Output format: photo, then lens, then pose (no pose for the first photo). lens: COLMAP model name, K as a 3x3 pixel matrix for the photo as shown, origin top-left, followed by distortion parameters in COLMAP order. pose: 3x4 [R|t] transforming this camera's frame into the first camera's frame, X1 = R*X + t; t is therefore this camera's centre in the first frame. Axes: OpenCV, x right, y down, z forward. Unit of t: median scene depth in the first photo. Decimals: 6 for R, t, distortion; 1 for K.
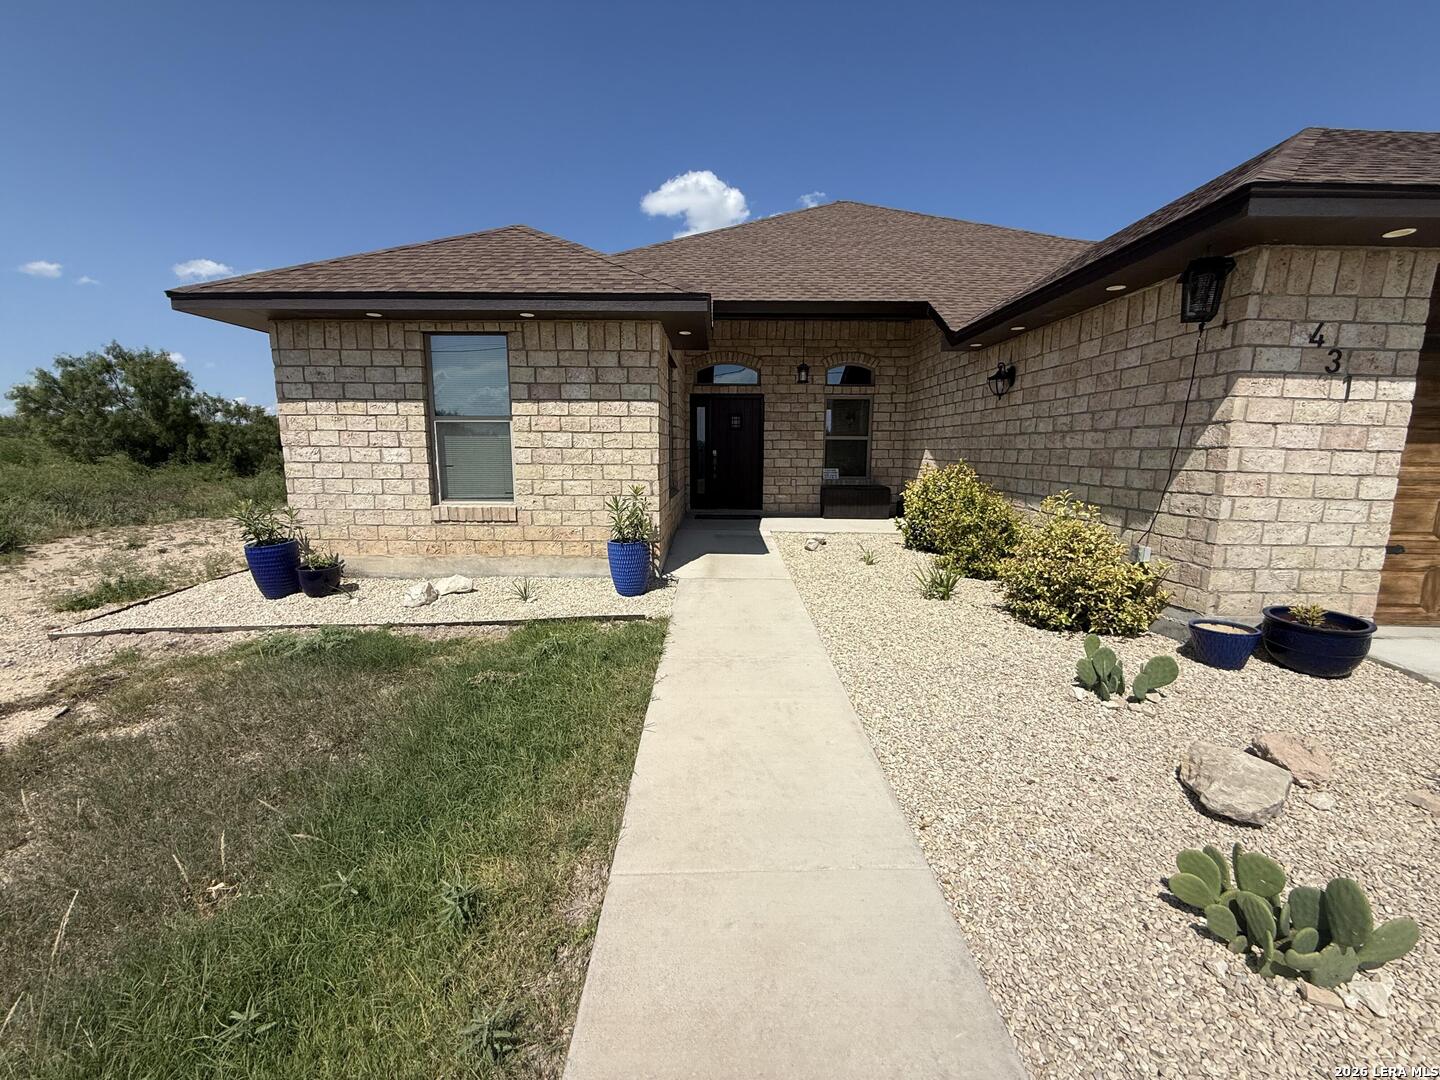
lens RADIAL K [[591.7, 0, 720.0], [0, 591.7, 540.0], [0, 0, 1]] dist [-0.002576, -0.000111]
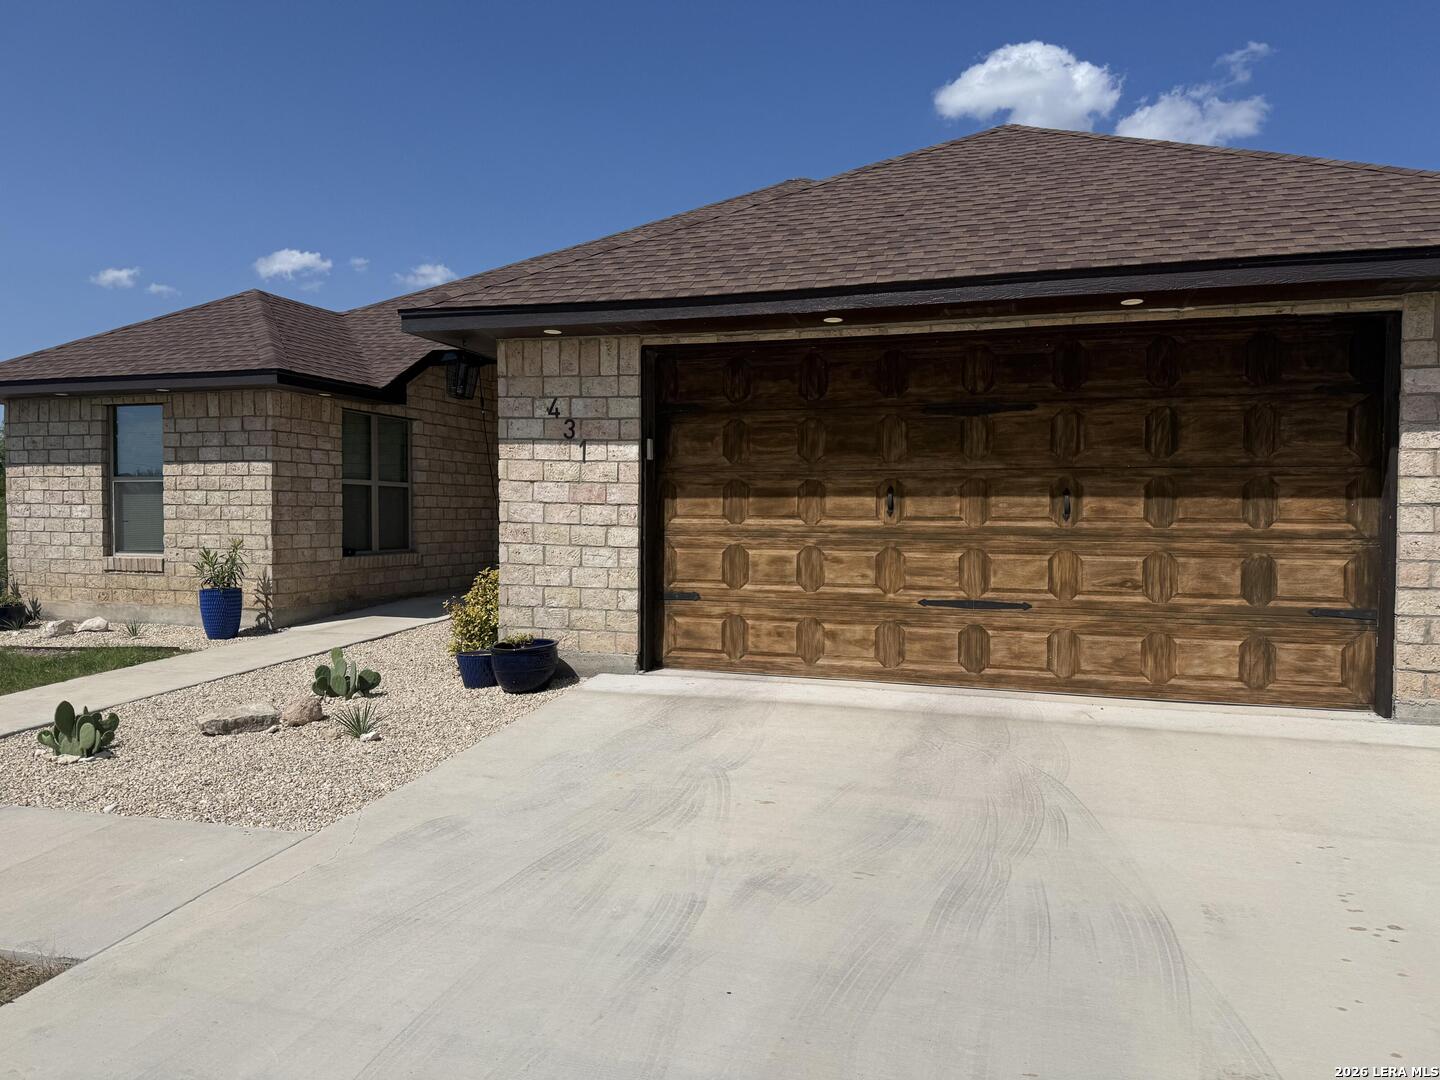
lens RADIAL K [[1003.0, 0, 720.0], [0, 1003.0, 540.0], [0, 0, 1]] dist [0.117494, -0.180143]
pose [[0.957351, 0.008058, -0.288816, 1.211653], [-0.044394, 0.991843, -0.119483, 0.091915], [0.285497, 0.127209, 0.949900, -0.507923]]
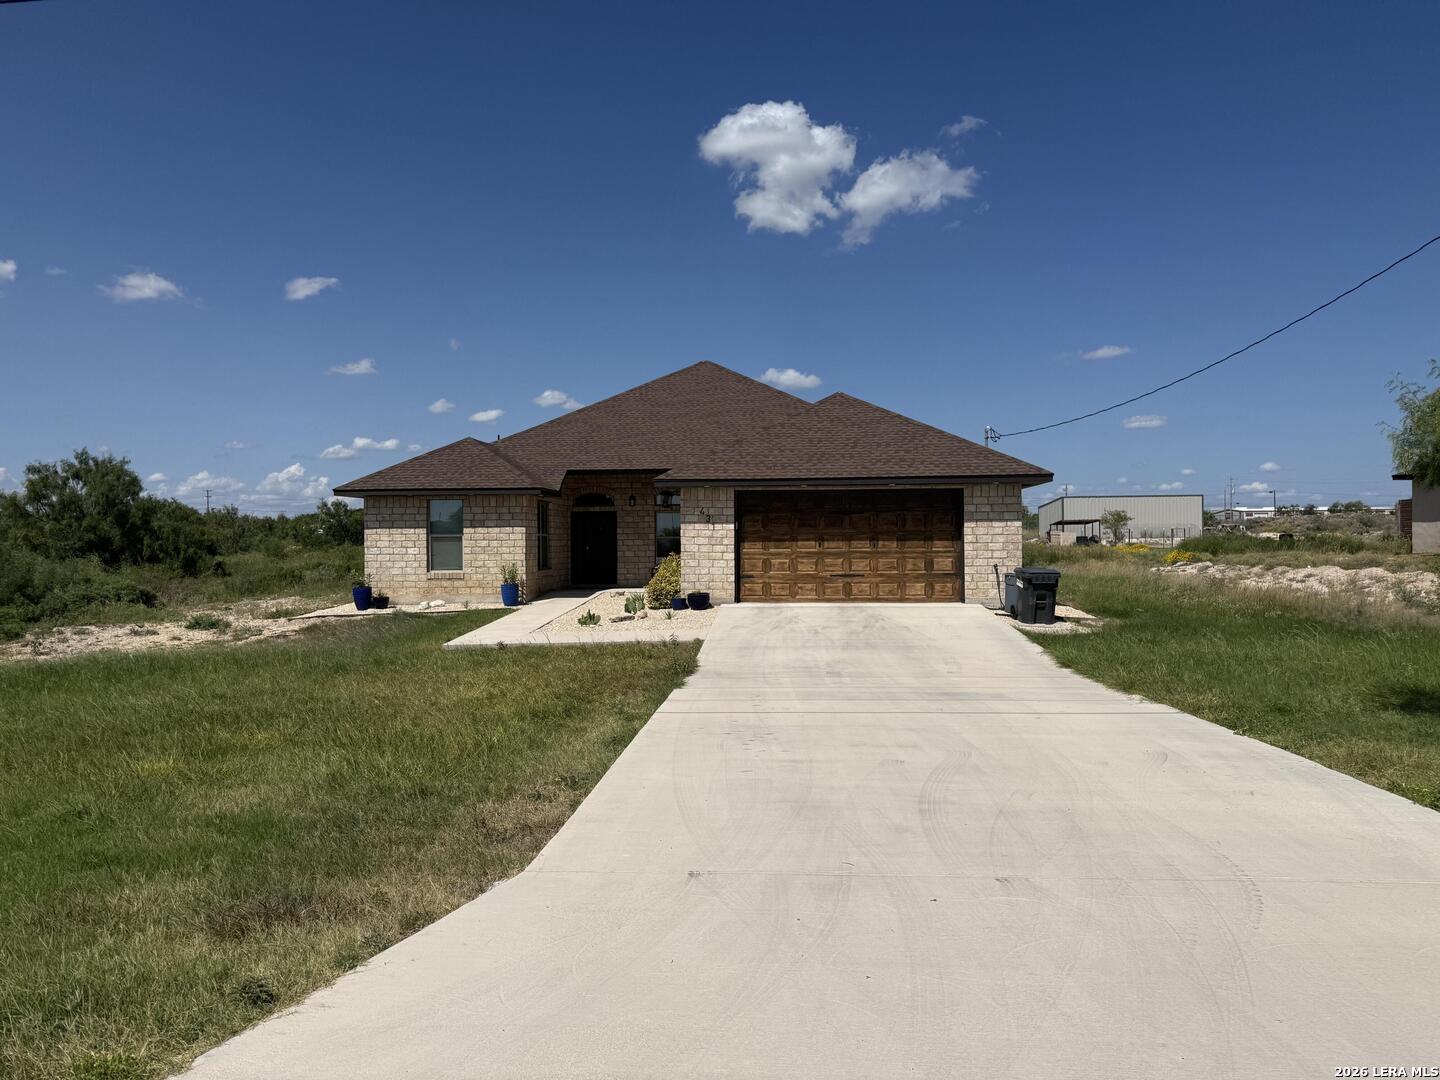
lens RADIAL K [[1003.0, 0, 720.0], [0, 1003.0, 540.0], [0, 0, 1]] dist [0.117494, -0.180143]
pose [[0.998084, -0.013014, -0.060493, 0.919675], [0.003551, 0.988068, -0.153976, 0.442417], [0.061775, 0.153466, 0.986221, -2.926237]]
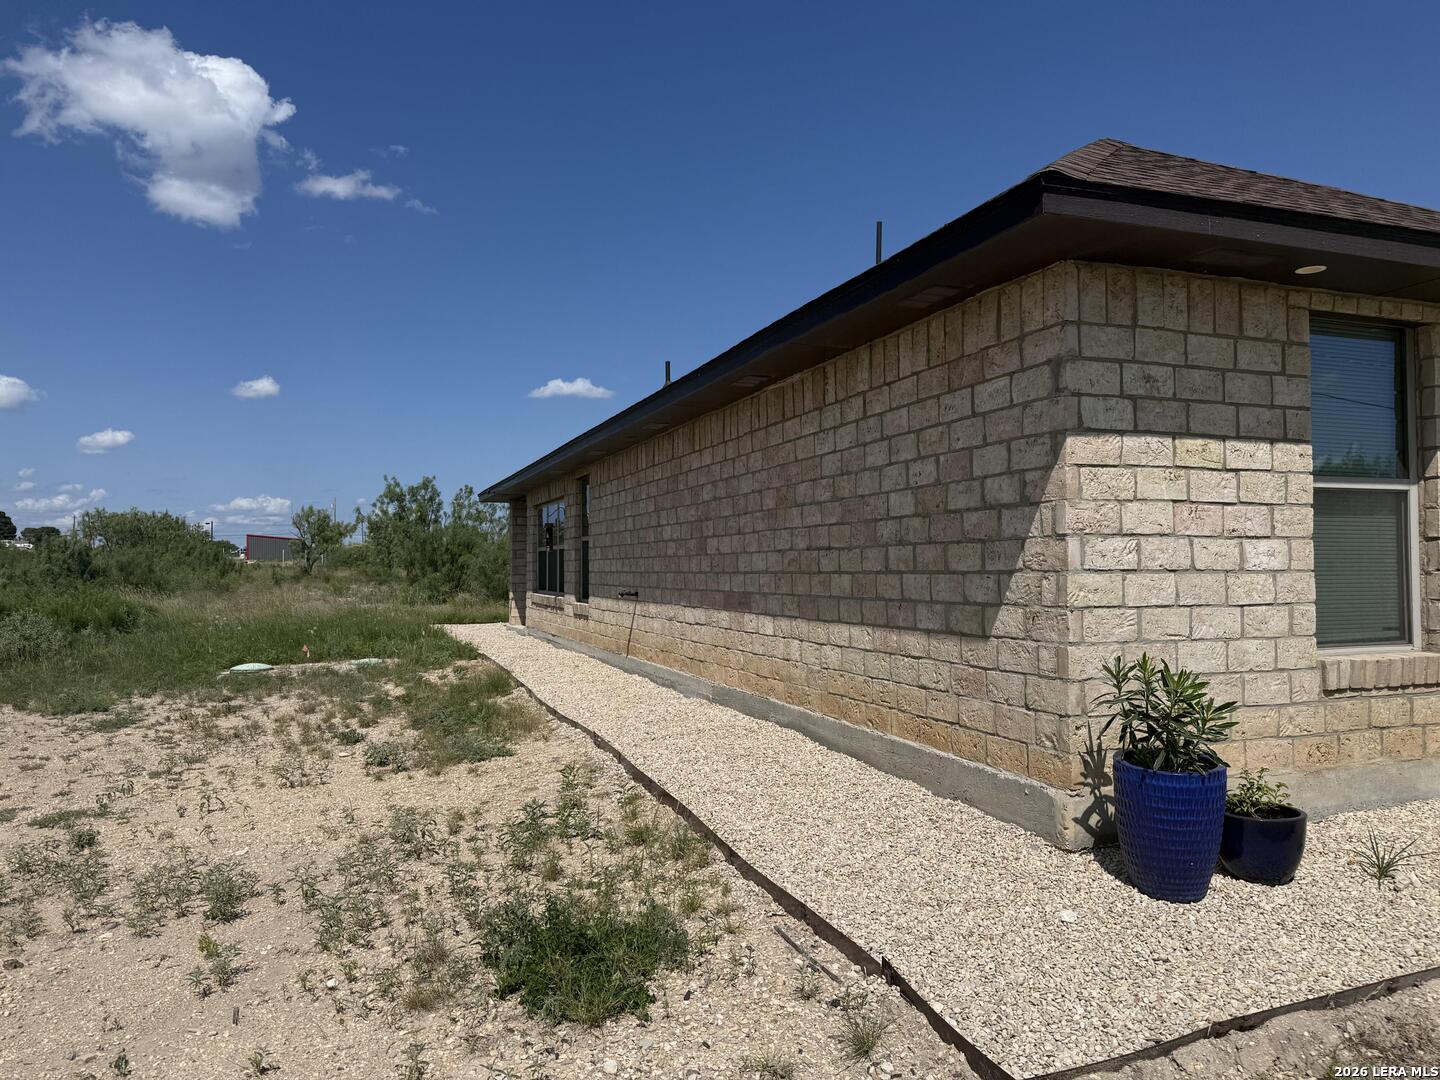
lens RADIAL K [[1003.0, 0, 720.0], [0, 1003.0, 540.0], [0, 0, 1]] dist [0.117494, -0.180143]
pose [[0.937592, -0.001400, 0.347736, -1.266836], [0.070197, 0.980167, -0.185323, -0.035074], [-0.340580, 0.198167, 0.919095, 0.408807]]
